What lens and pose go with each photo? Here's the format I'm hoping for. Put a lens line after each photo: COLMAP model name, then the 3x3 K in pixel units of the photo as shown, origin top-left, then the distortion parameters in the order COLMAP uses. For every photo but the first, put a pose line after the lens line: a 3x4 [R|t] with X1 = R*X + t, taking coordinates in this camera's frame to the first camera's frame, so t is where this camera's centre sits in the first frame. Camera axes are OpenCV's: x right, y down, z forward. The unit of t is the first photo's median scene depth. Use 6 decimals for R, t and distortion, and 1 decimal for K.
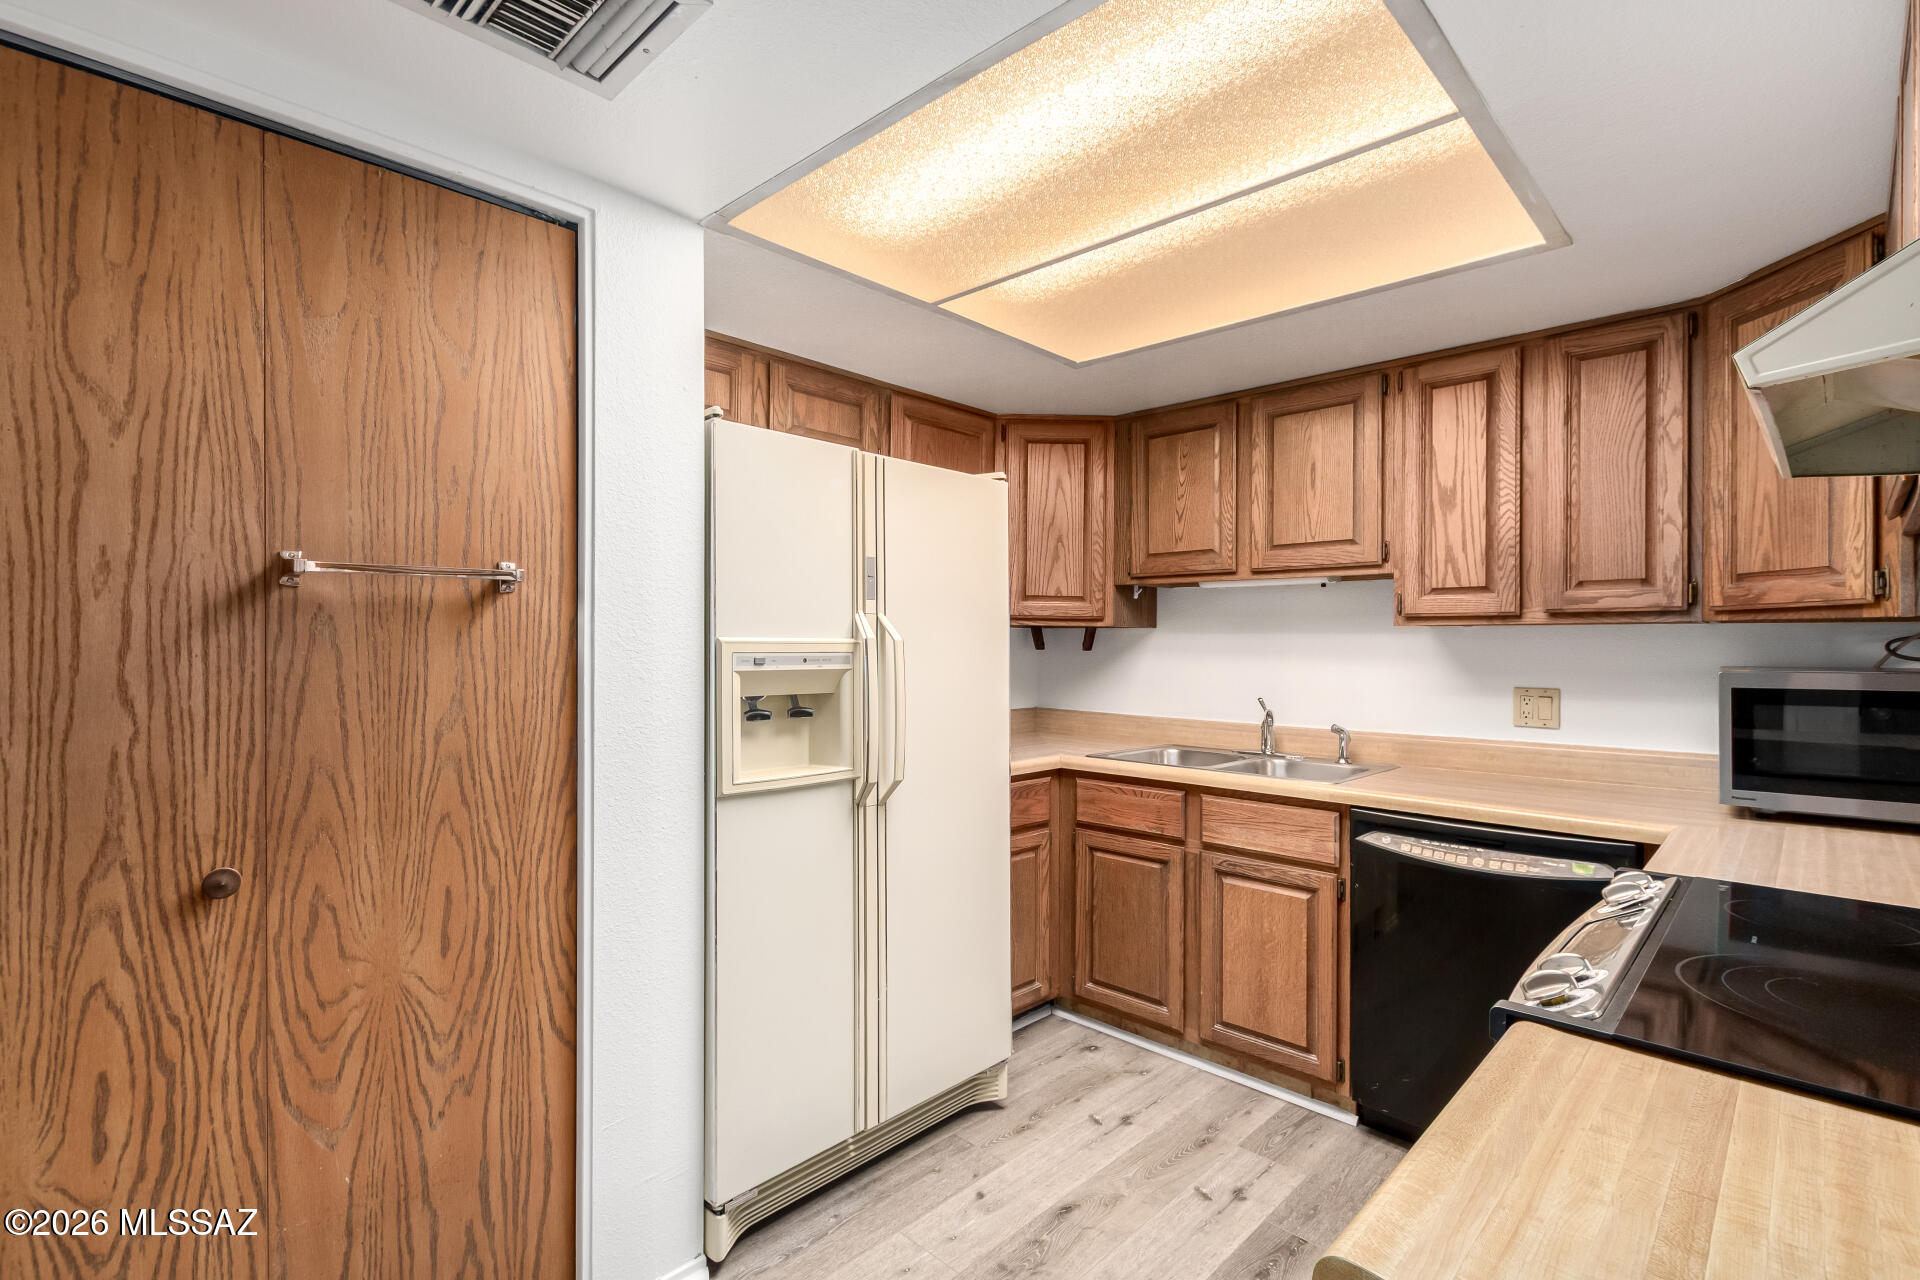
lens RADIAL K [[892.0, 0, 963.6], [0, 892.0, 643.0], [0, 0, 1]] dist [0.000102, -0.000106]
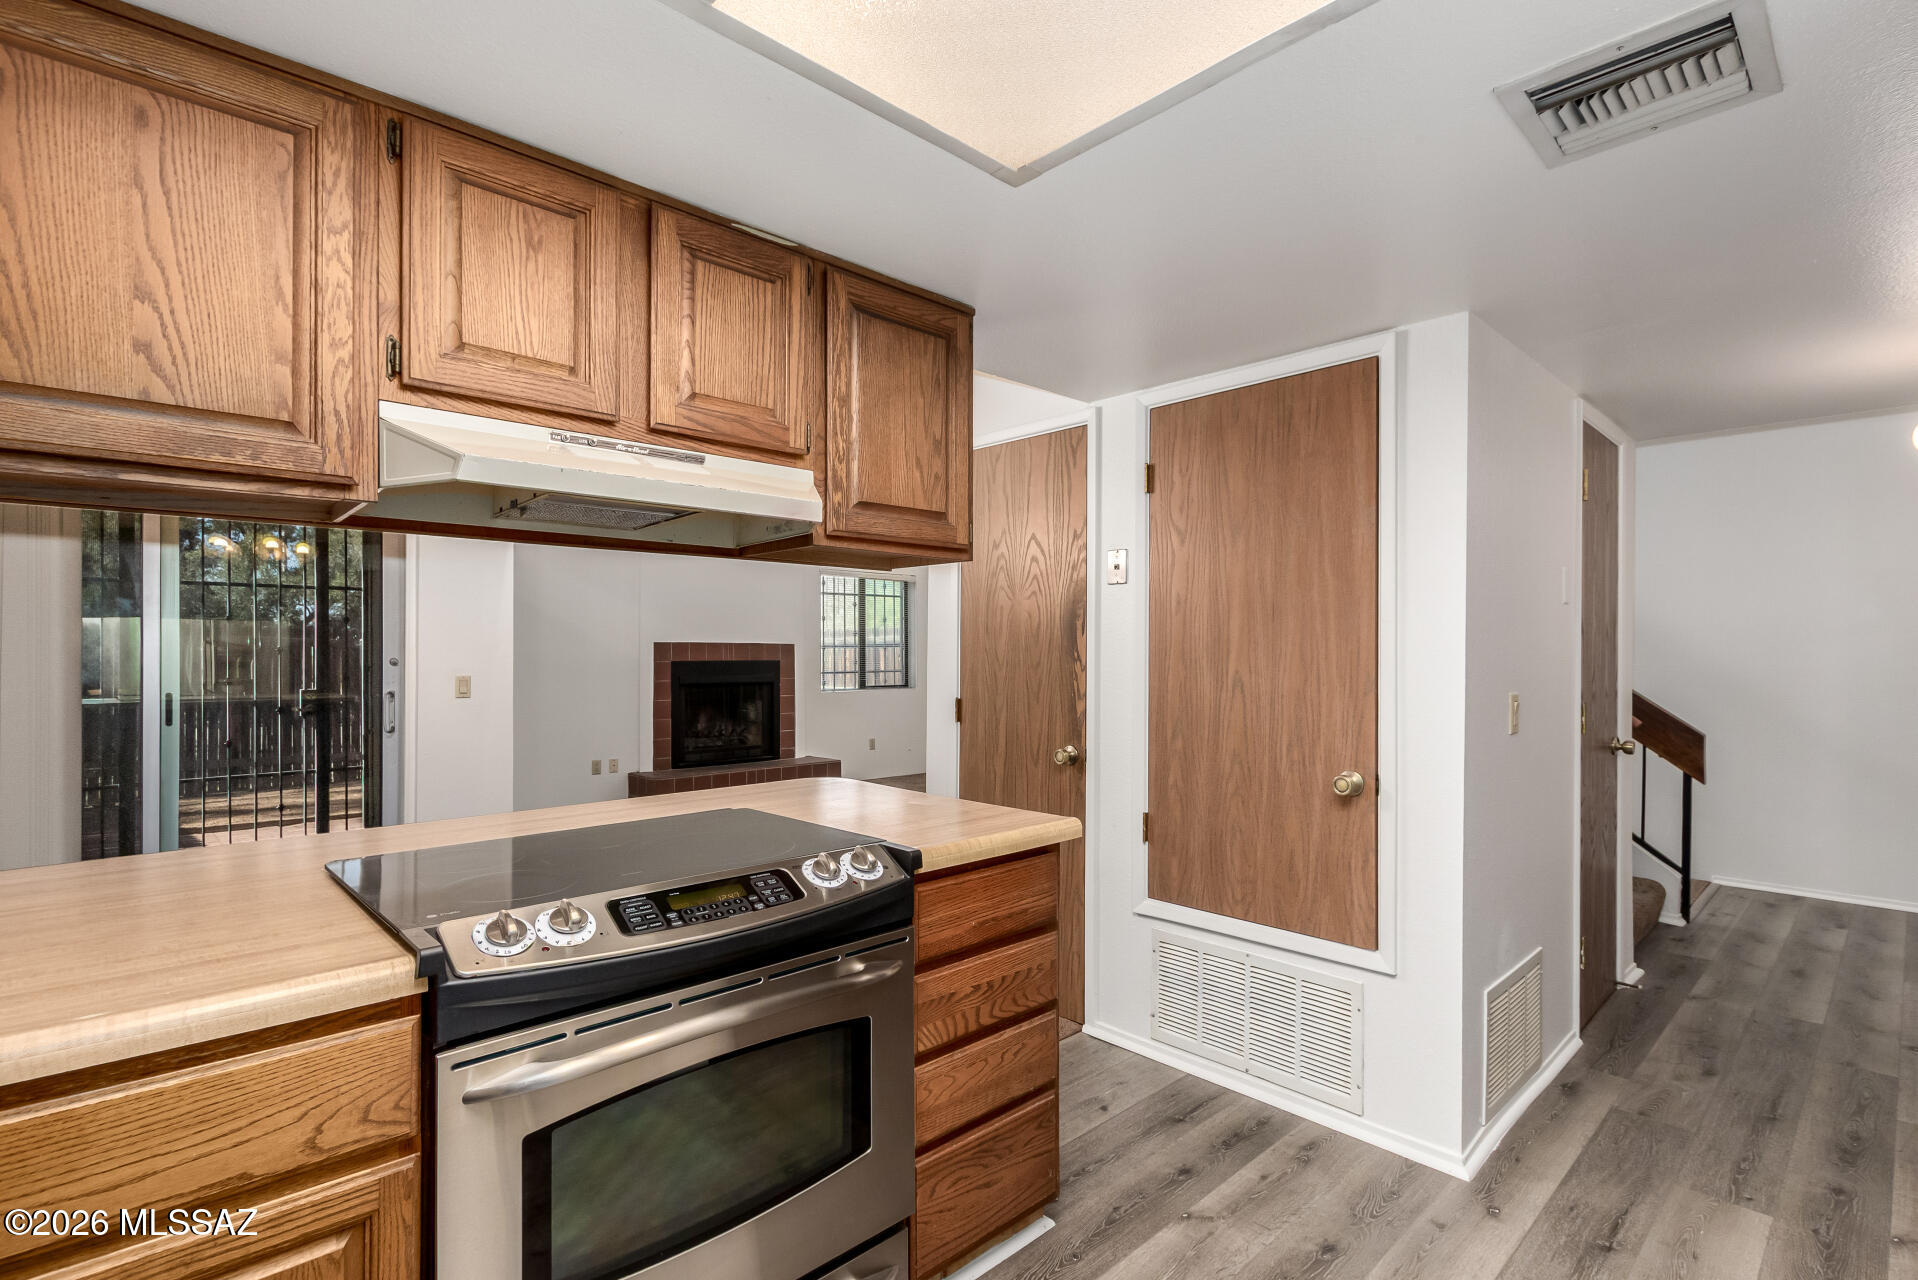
lens RADIAL K [[916.7, 0, 959.0], [0, 916.7, 640.0], [0, 0, 1]] dist [-0.001453, -0.000108]
pose [[-0.998847, -0.008092, 0.047313, -0.164680], [-0.008589, 0.999910, -0.010316, -0.001487], [-0.047225, -0.010711, -0.998827, 0.628595]]
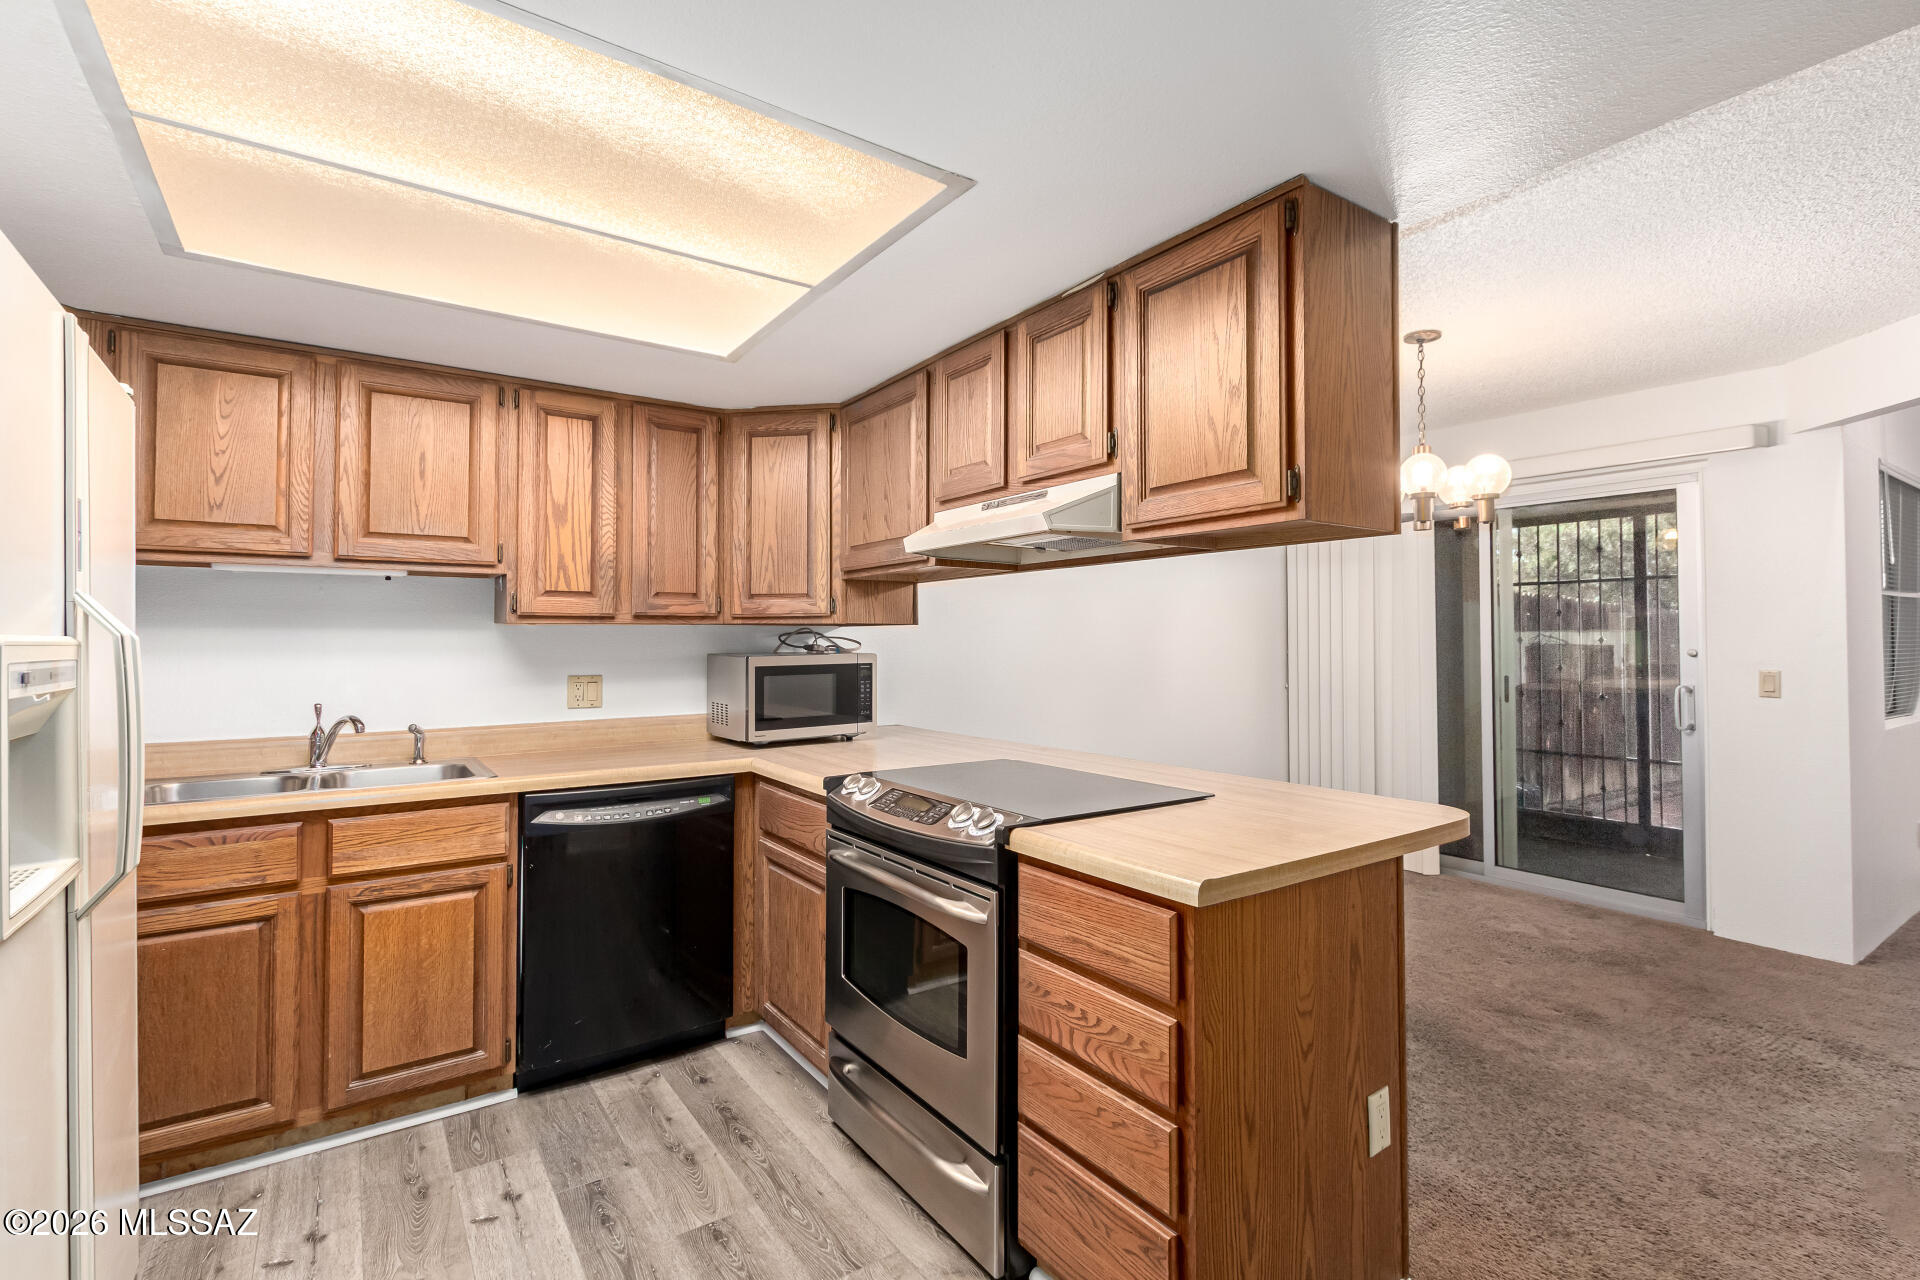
lens RADIAL K [[875.9, 0, 1004.7], [0, 875.9, 622.2], [0, 0, 1]] dist [0.000064, -0.000289]
pose [[0.172126, 0.013973, 0.984976, -0.470240], [0.003177, 0.999886, -0.014740, -0.003276], [-0.985070, 0.005666, 0.172062, 0.241305]]
